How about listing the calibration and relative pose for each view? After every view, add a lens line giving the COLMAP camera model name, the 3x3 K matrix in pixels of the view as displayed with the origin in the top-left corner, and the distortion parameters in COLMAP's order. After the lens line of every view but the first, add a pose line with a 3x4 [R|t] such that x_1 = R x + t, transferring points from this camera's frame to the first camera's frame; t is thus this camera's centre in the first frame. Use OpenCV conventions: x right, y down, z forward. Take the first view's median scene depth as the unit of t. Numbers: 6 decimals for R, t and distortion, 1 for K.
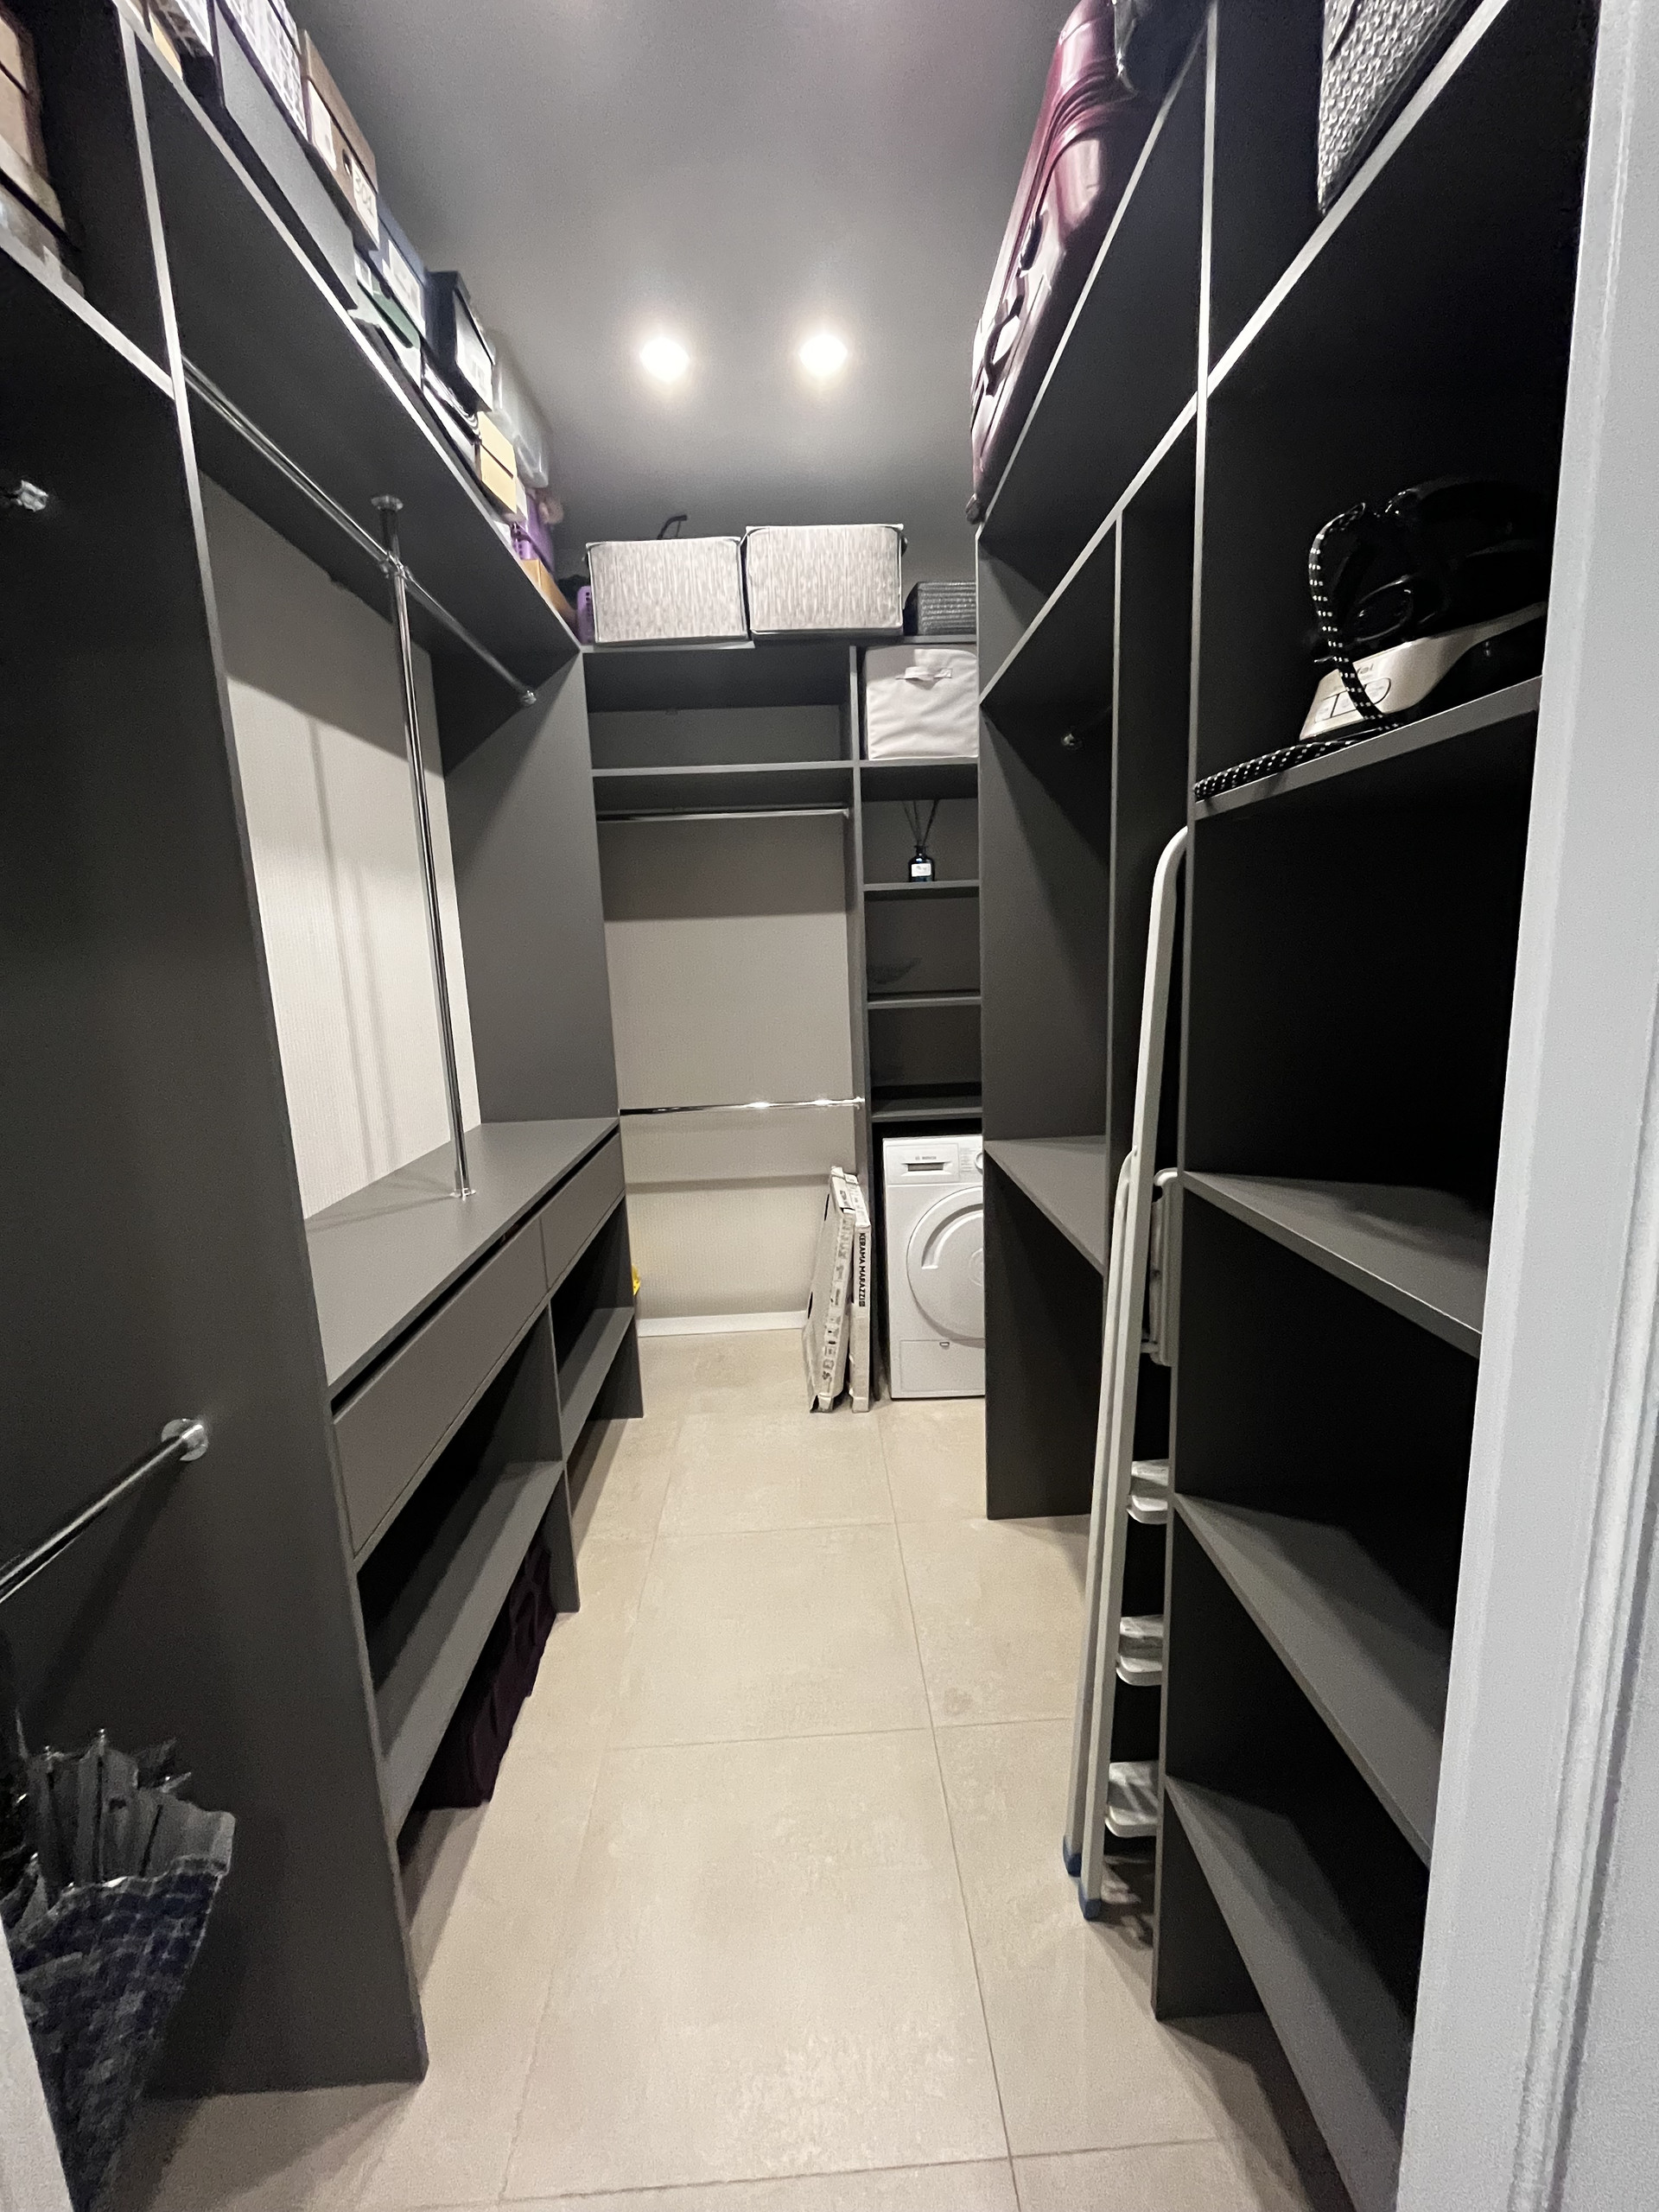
lens RADIAL K [[890.5, 0, 829.5], [0, 890.5, 1106.0], [0, 0, 1]] dist [-0.003306, 0.000320]
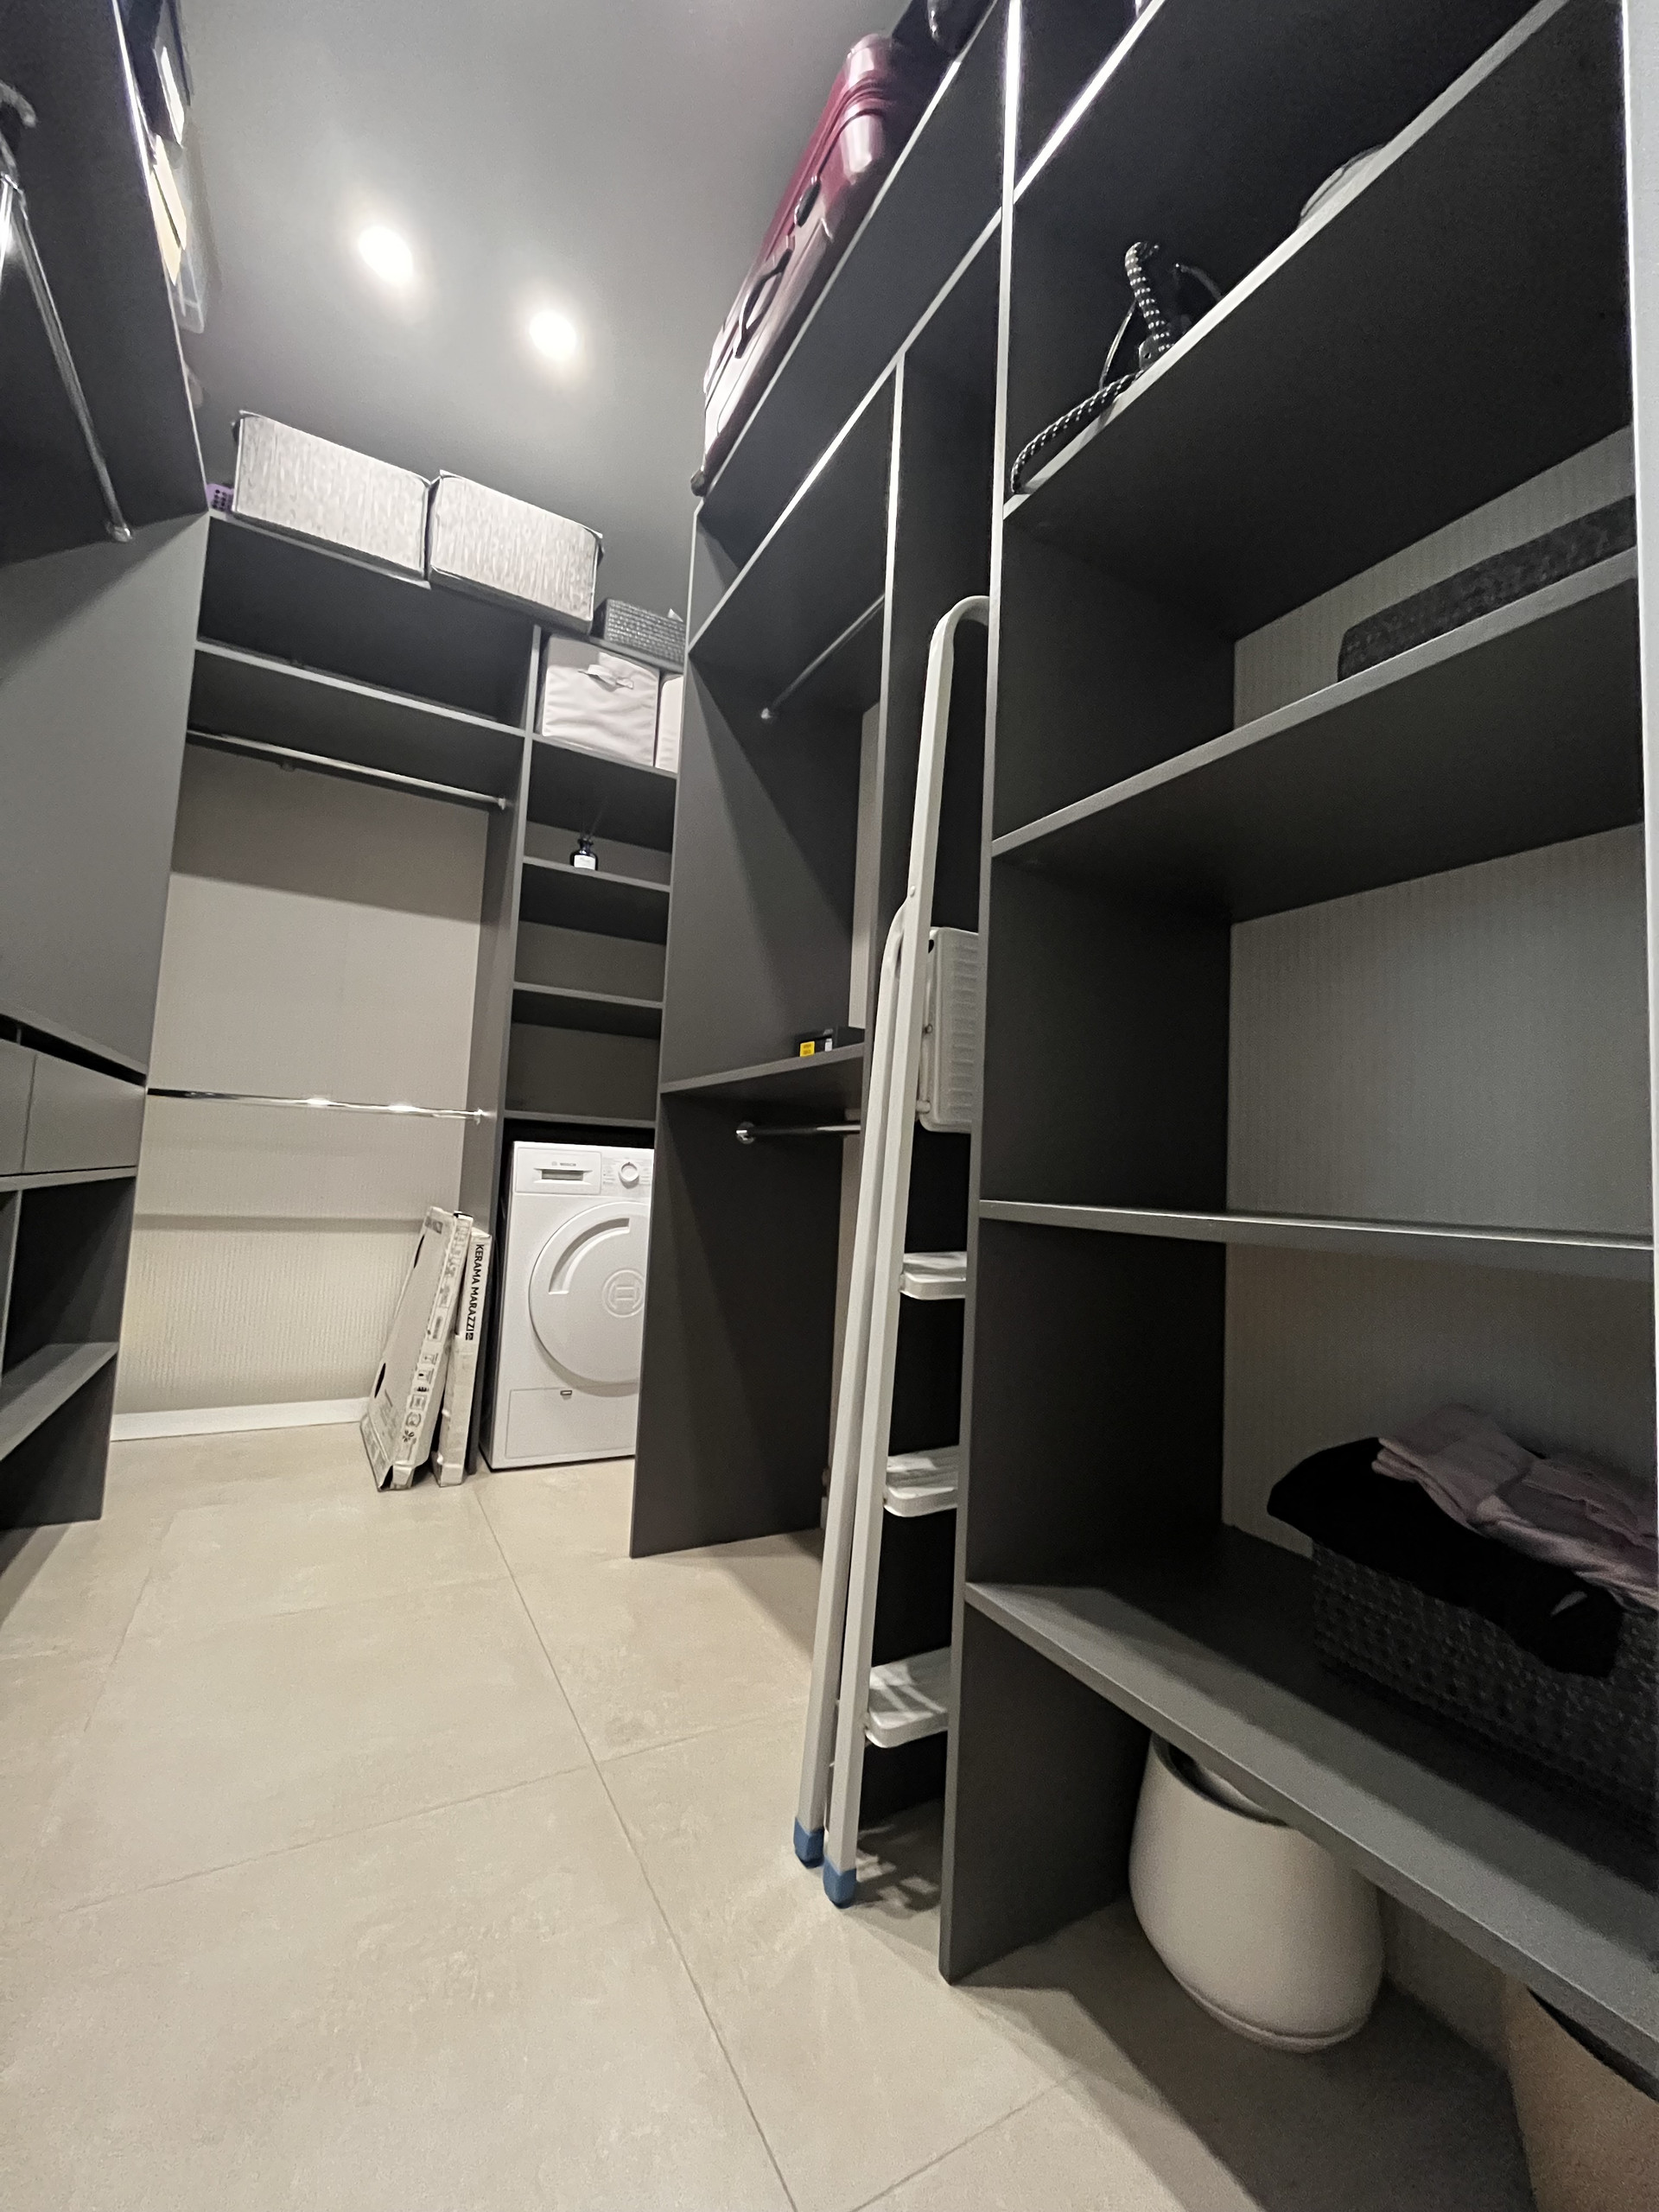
lens RADIAL K [[890.5, 0, 829.5], [0, 890.5, 1106.0], [0, 0, 1]] dist [-0.003306, 0.000320]
pose [[0.885179, 0.116745, 0.450365, -0.070336], [-0.002140, 0.969017, -0.246984, 0.245300], [-0.465245, 0.217662, 0.858004, 0.120863]]
